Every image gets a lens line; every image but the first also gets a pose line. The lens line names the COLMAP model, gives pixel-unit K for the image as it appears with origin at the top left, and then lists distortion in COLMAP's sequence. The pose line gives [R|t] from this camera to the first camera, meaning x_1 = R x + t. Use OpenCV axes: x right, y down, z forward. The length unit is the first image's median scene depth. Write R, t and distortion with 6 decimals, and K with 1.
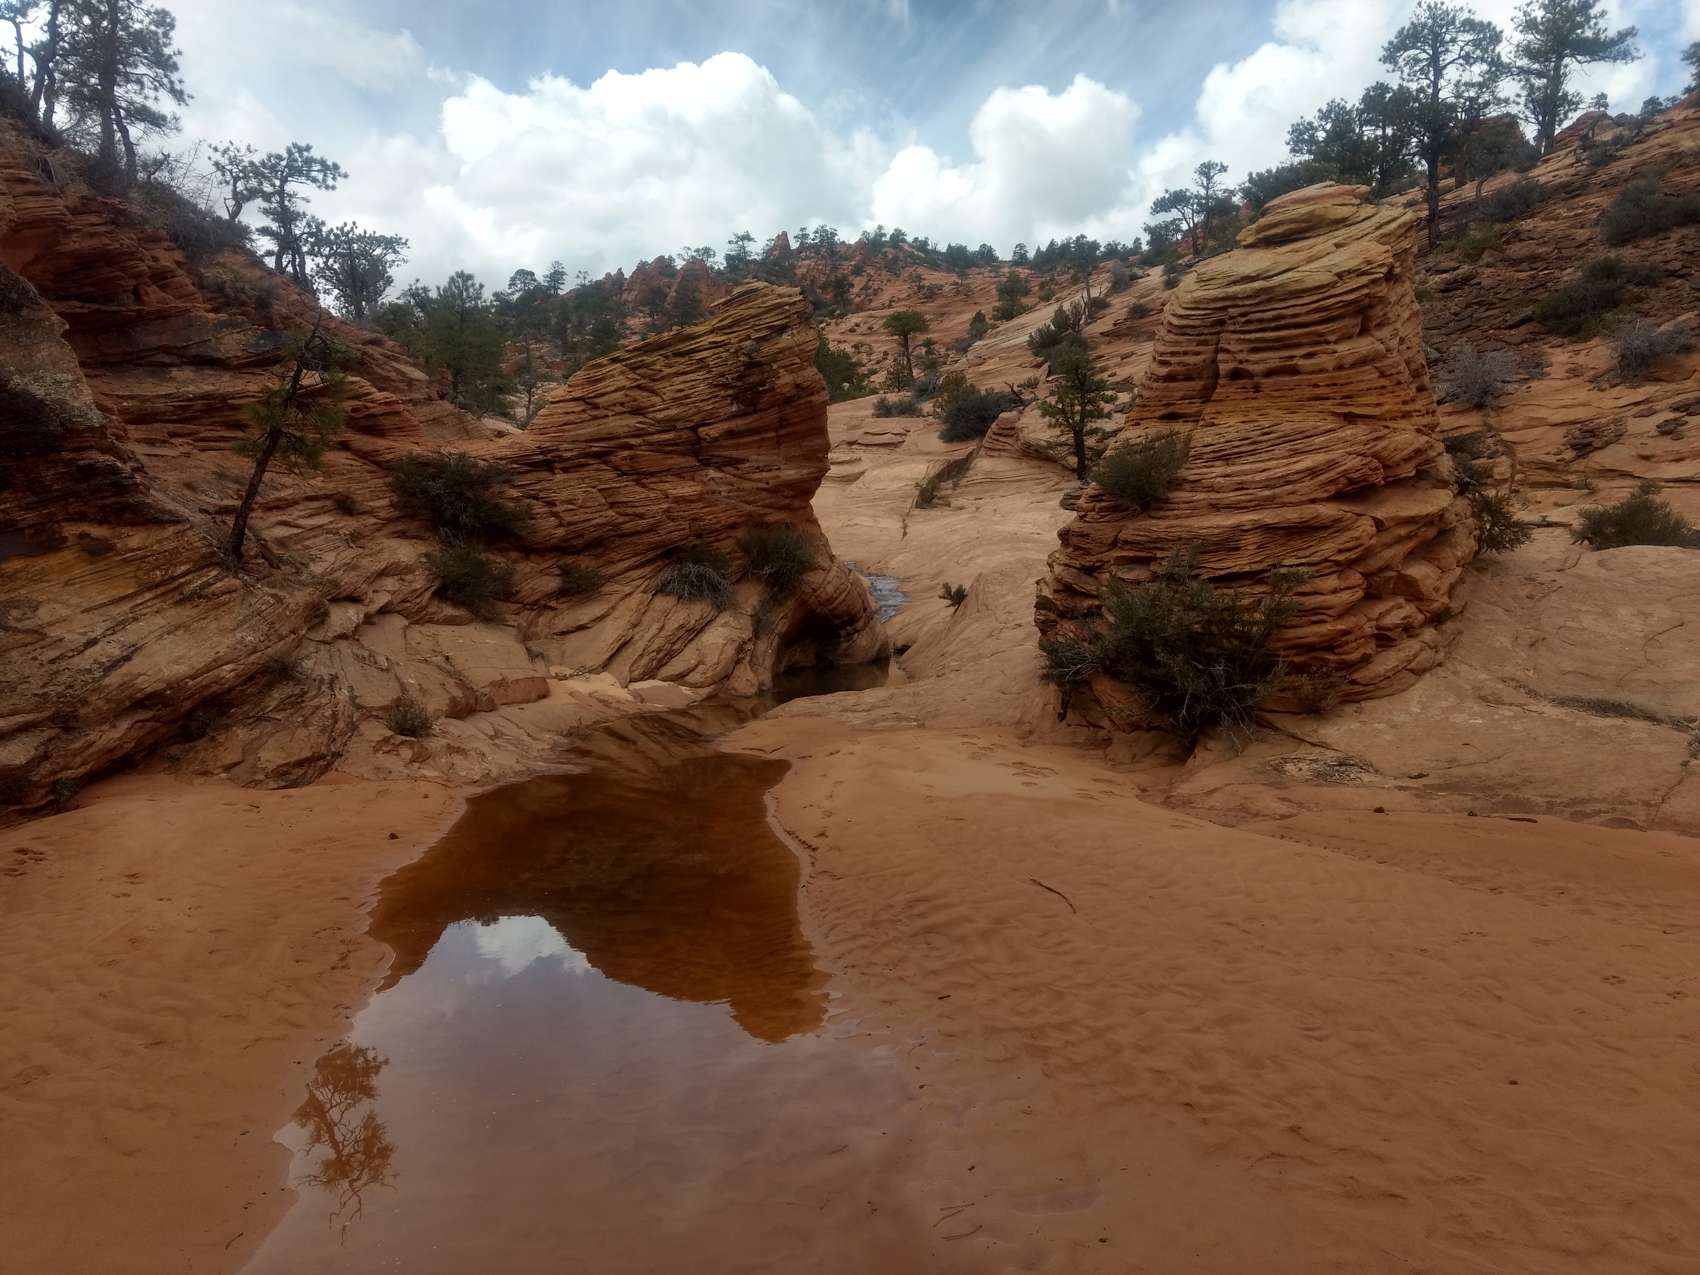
lens RADIAL K [[1323.8, 0, 844.7], [0, 1323.8, 626.0], [0, 0, 1]] dist [0.002255, 0.054479]
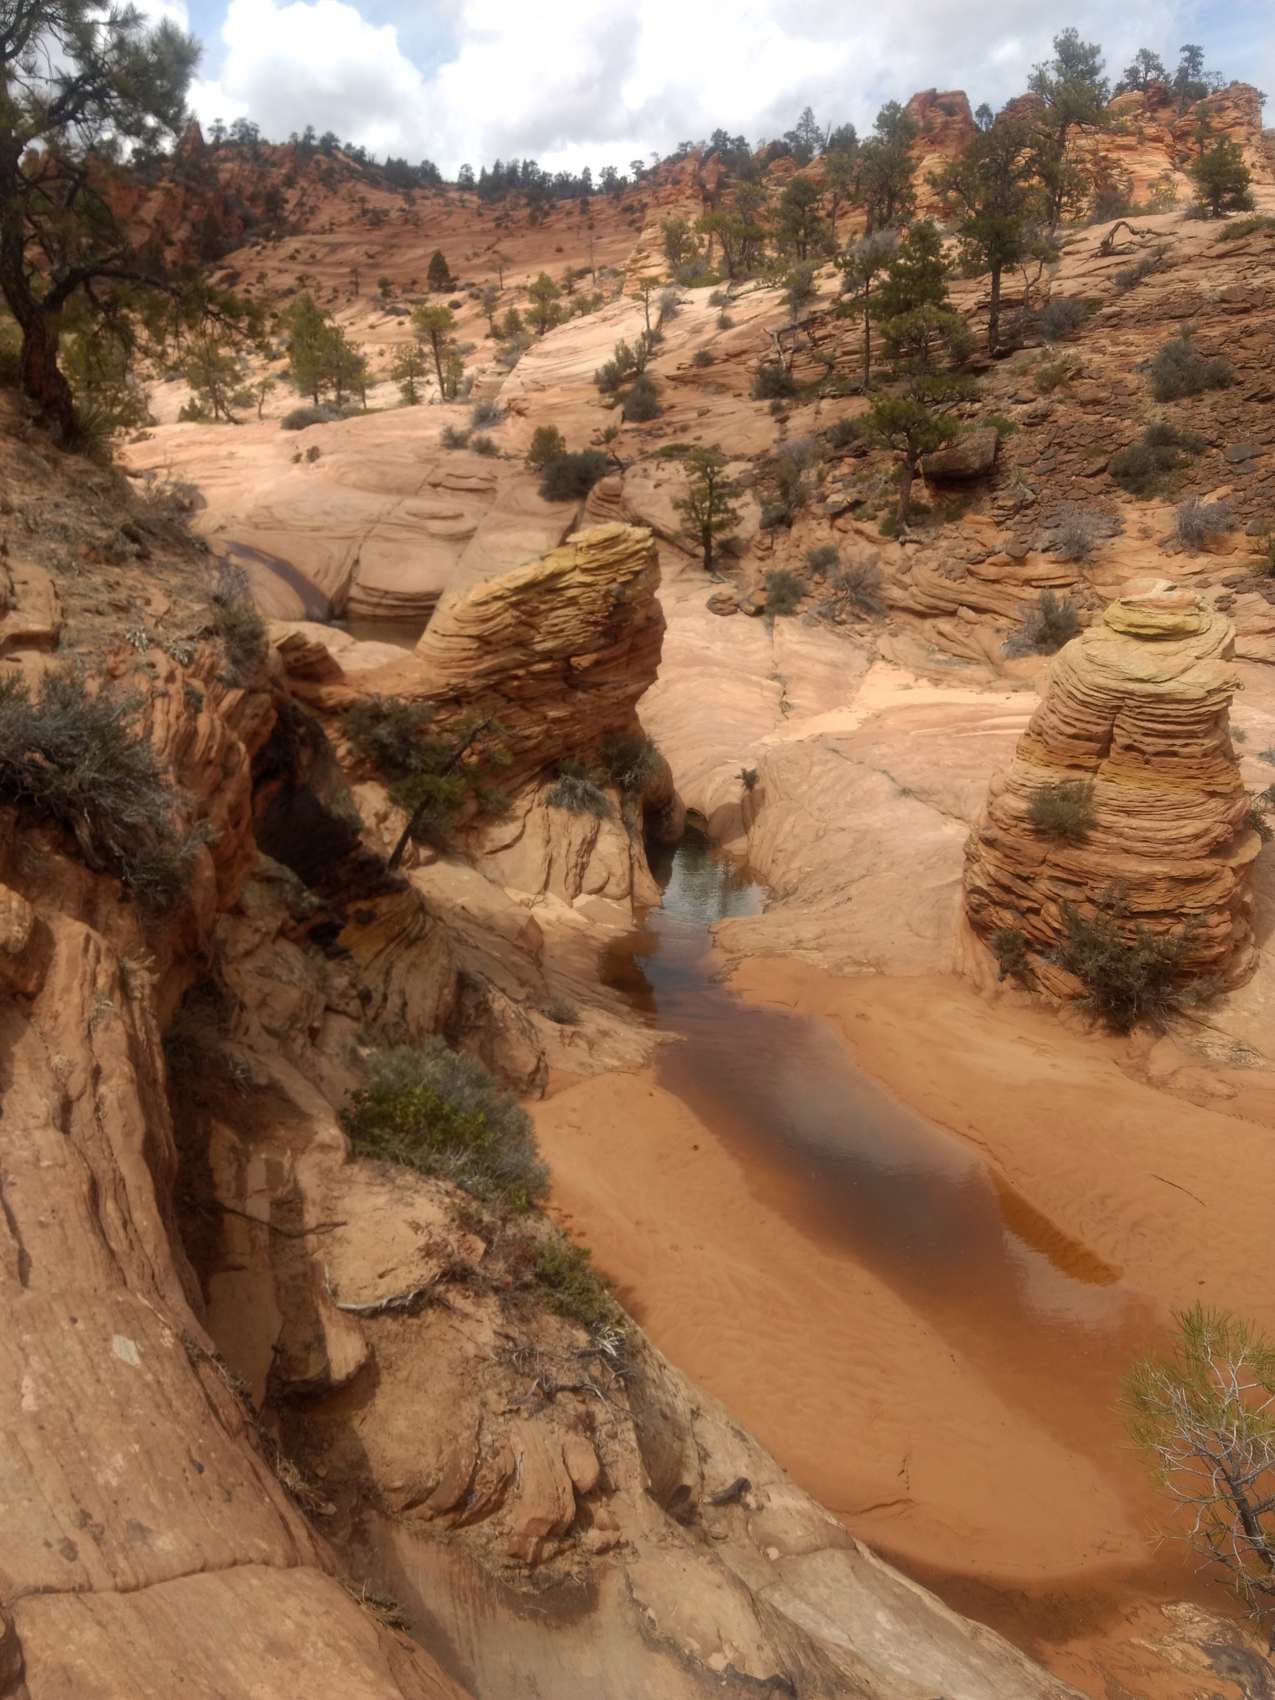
lens RADIAL K [[1323.8, 0, 637.5], [0, 1323.8, 850.0], [0, 0, 1]] dist [0.002255, 0.054479]
pose [[0.963909, -0.046243, 0.262185, -0.373519], [-0.009122, 0.978485, 0.206114, -0.228376], [-0.266076, -0.201067, 0.942749, -0.153904]]
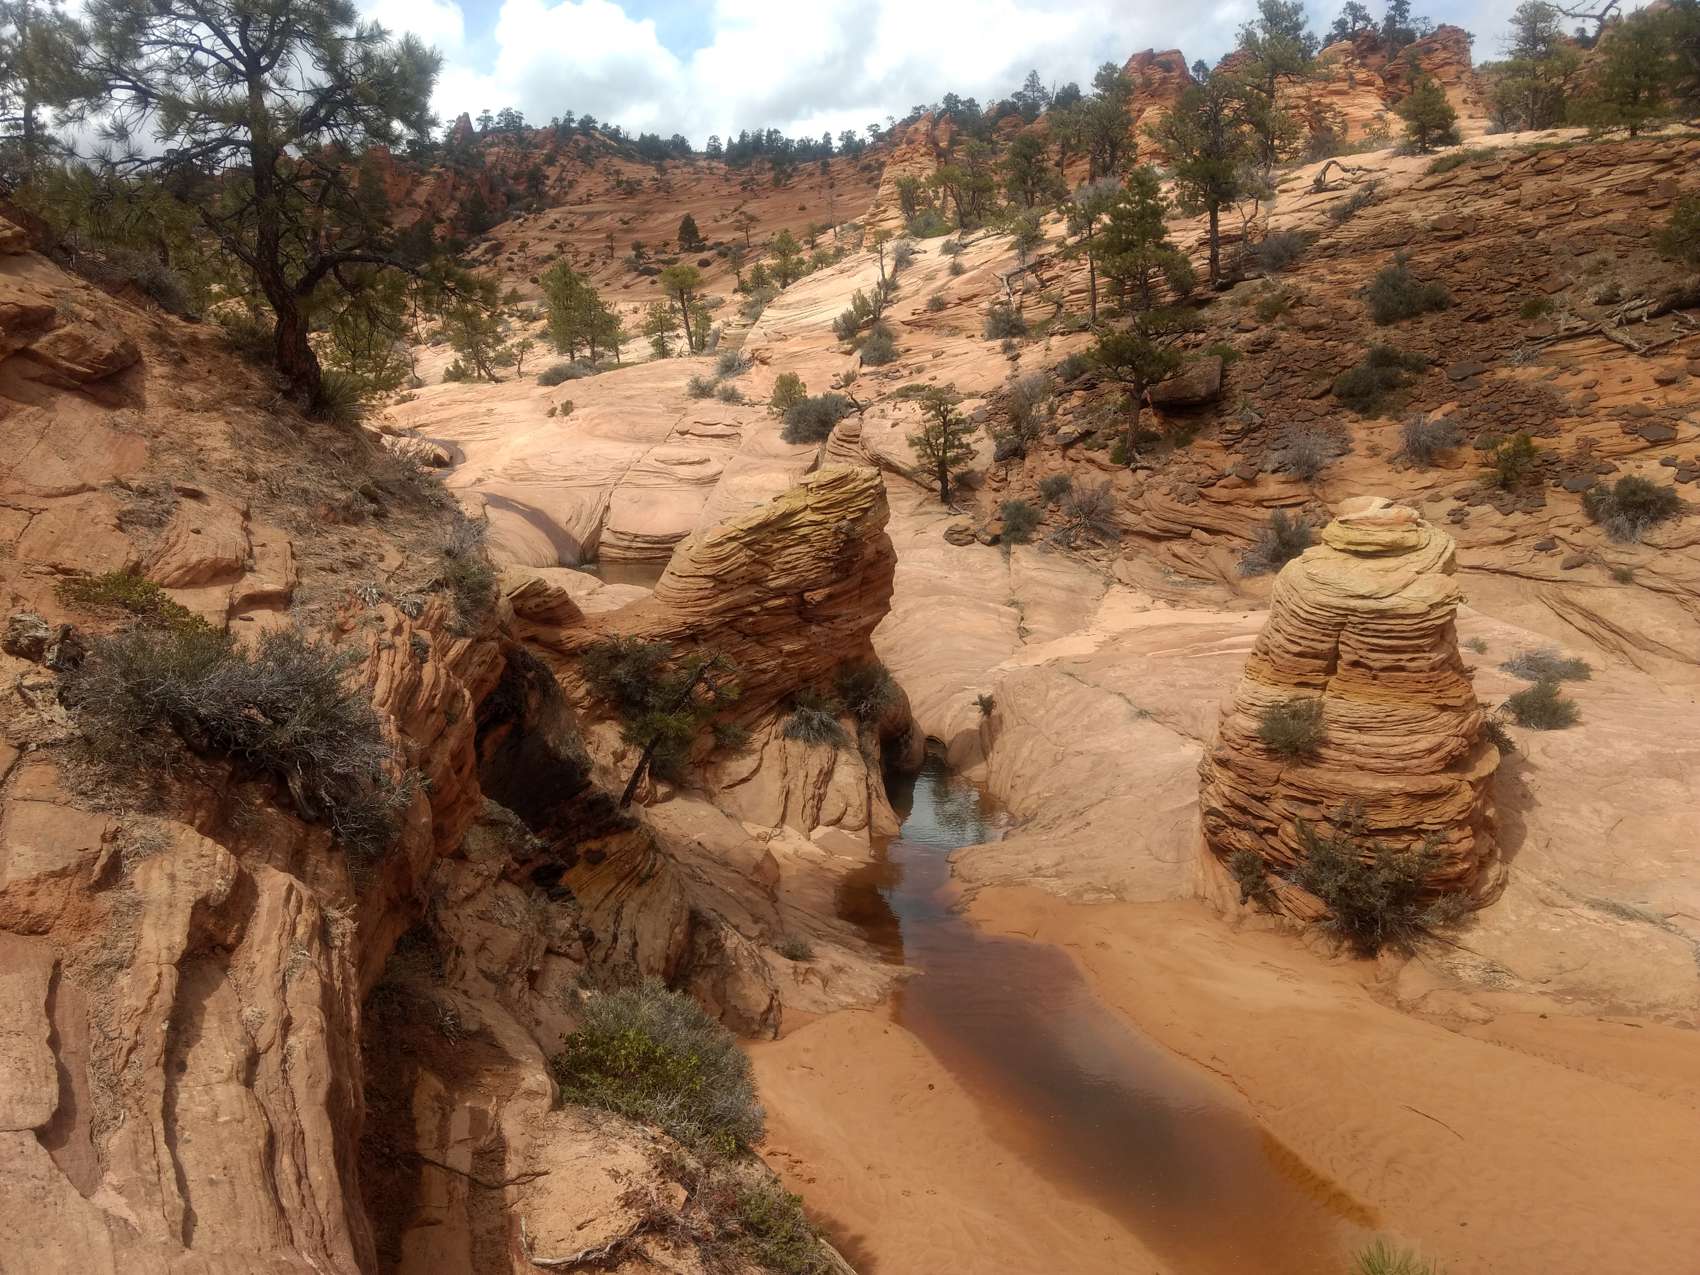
lens RADIAL K [[1316.4, 0, 843.3], [0, 1316.4, 629.0], [0, 0, 1]] dist [0.004165, 0.059110]
pose [[0.972088, -0.049515, 0.229333, -0.356177], [0.028585, 0.995190, 0.093705, -0.231466], [-0.232869, -0.084534, 0.968827, -0.165825]]
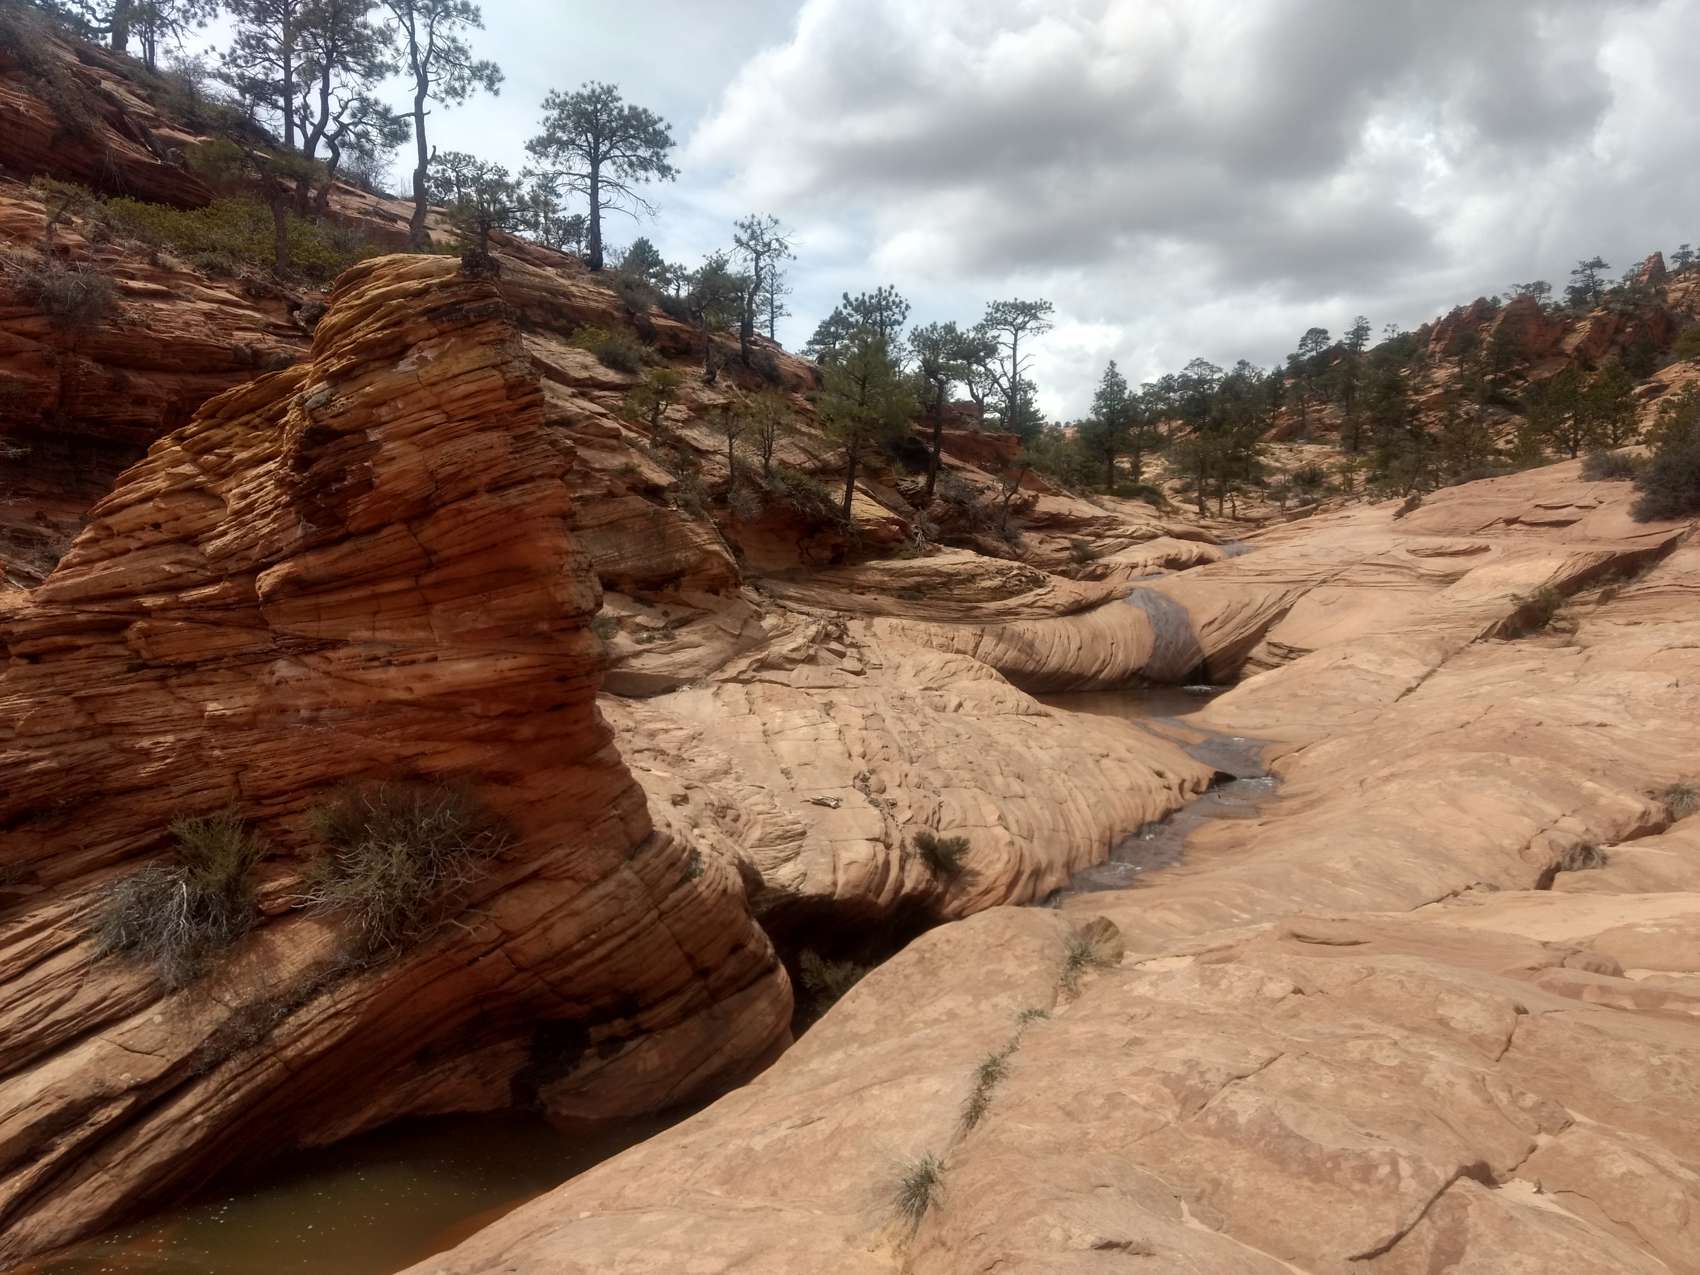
lens RADIAL K [[1352.4, 0, 875.9], [0, 1352.4, 597.4], [0, 0, 1]] dist [-0.001334, 0.050985]
pose [[0.836277, 0.014784, -0.548107, 0.343681], [-0.054759, 0.996891, -0.056661, -0.127574], [0.545565, 0.077398, 0.834487, 0.728741]]
